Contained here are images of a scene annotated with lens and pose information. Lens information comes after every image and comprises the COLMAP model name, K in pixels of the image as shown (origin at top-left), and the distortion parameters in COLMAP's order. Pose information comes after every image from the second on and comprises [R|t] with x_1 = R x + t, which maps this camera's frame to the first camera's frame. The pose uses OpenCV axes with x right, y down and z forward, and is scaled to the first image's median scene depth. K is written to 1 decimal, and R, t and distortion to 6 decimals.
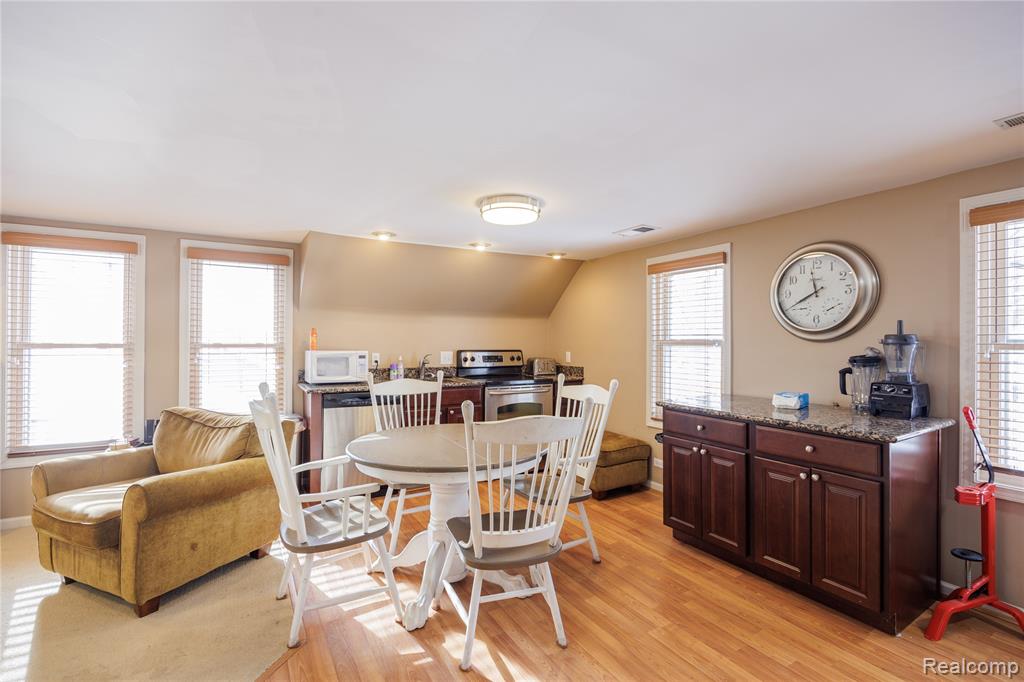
lens RADIAL K [[460.8, 0, 511.6], [0, 460.8, 339.3], [0, 0, 1]] dist [-0.011596, 0.000603]
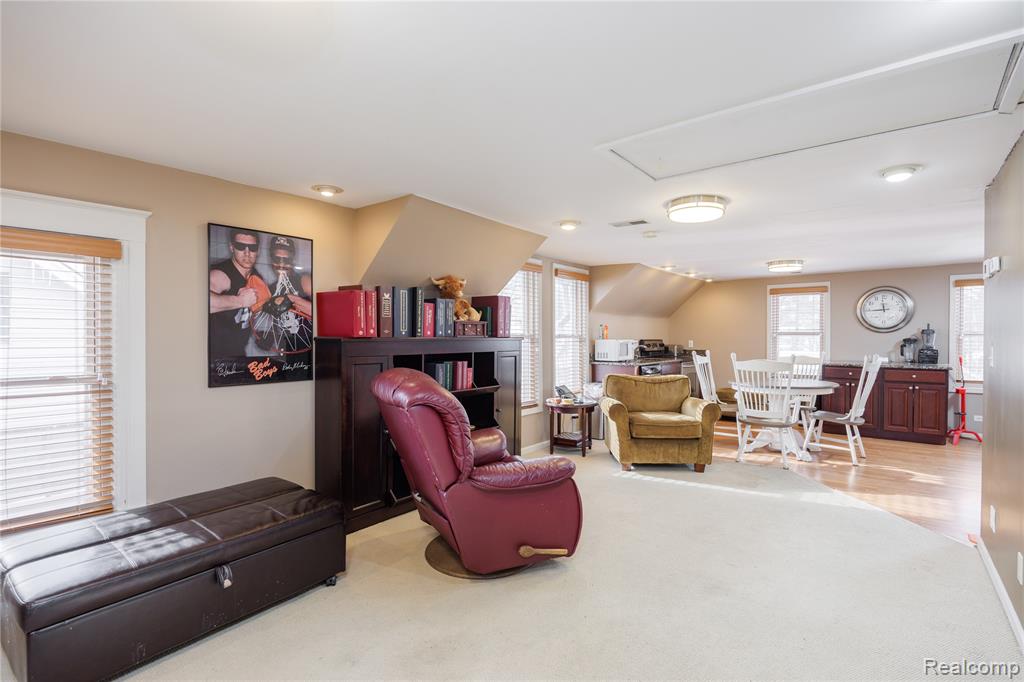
lens RADIAL K [[491.2, 0, 510.5], [0, 491.2, 338.3], [0, 0, 1]] dist [-0.006631, 0.000138]
pose [[0.933671, -0.004565, 0.358102, -1.467479], [0.001355, 0.999957, 0.009215, 0.005754], [-0.358128, -0.008119, 0.933637, -0.423115]]
